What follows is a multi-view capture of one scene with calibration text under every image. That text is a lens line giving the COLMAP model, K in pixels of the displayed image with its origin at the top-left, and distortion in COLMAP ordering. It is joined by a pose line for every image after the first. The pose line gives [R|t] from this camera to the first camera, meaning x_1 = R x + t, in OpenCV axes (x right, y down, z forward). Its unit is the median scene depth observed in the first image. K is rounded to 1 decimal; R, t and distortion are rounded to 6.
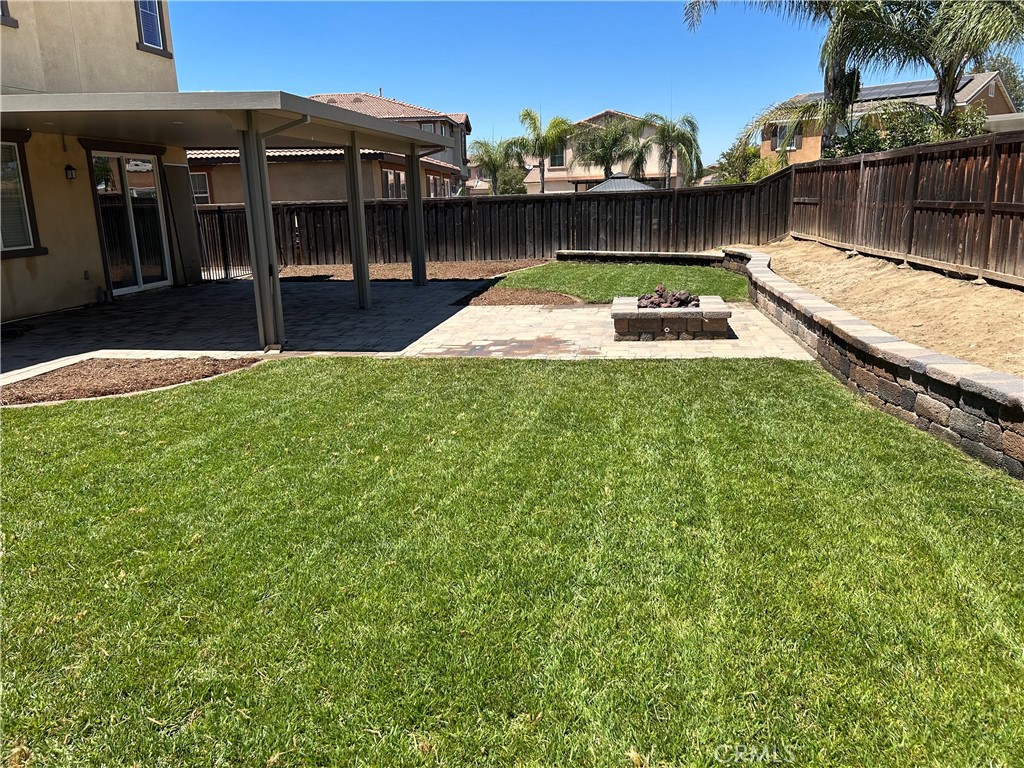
lens RADIAL K [[762.8, 0, 514.4], [0, 762.8, 383.5], [0, 0, 1]] dist [0.064605, -0.081641]
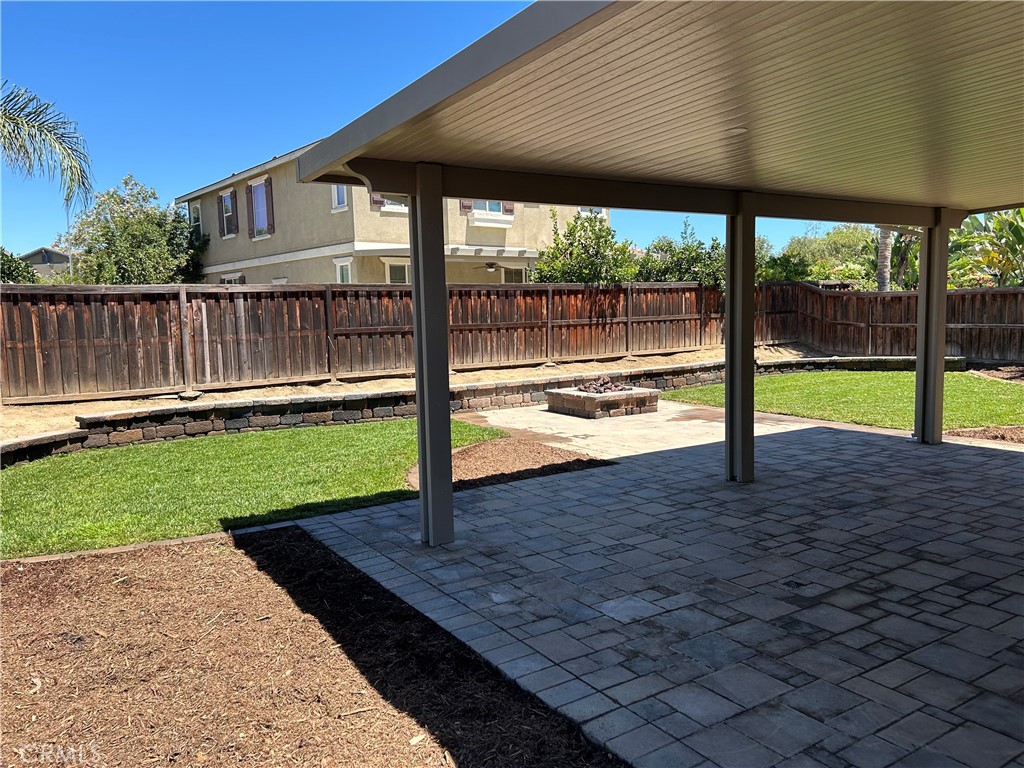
lens RADIAL K [[765.3, 0, 513.3], [0, 765.3, 389.5], [0, 0, 1]] dist [0.065256, -0.074539]
pose [[-0.655930, -0.034042, 0.754054, -0.549098], [0.222822, 0.945731, 0.236522, -0.356837], [-0.721184, 0.323162, -0.612748, 1.513268]]
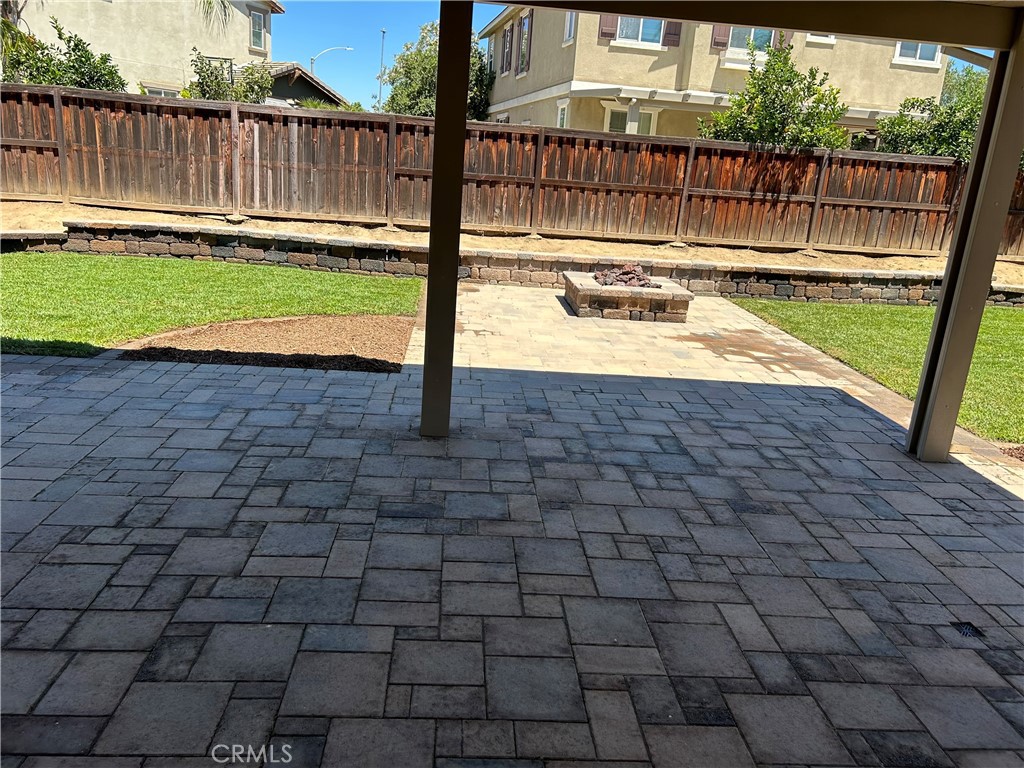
lens RADIAL K [[769.0, 0, 514.0], [0, 769.0, 371.8], [0, 0, 1]] dist [0.052537, -0.057607]
pose [[-0.216012, -0.246919, 0.944653, -0.588608], [0.168073, 0.943650, 0.285089, -0.239963], [-0.961816, 0.220354, -0.162339, 1.046959]]
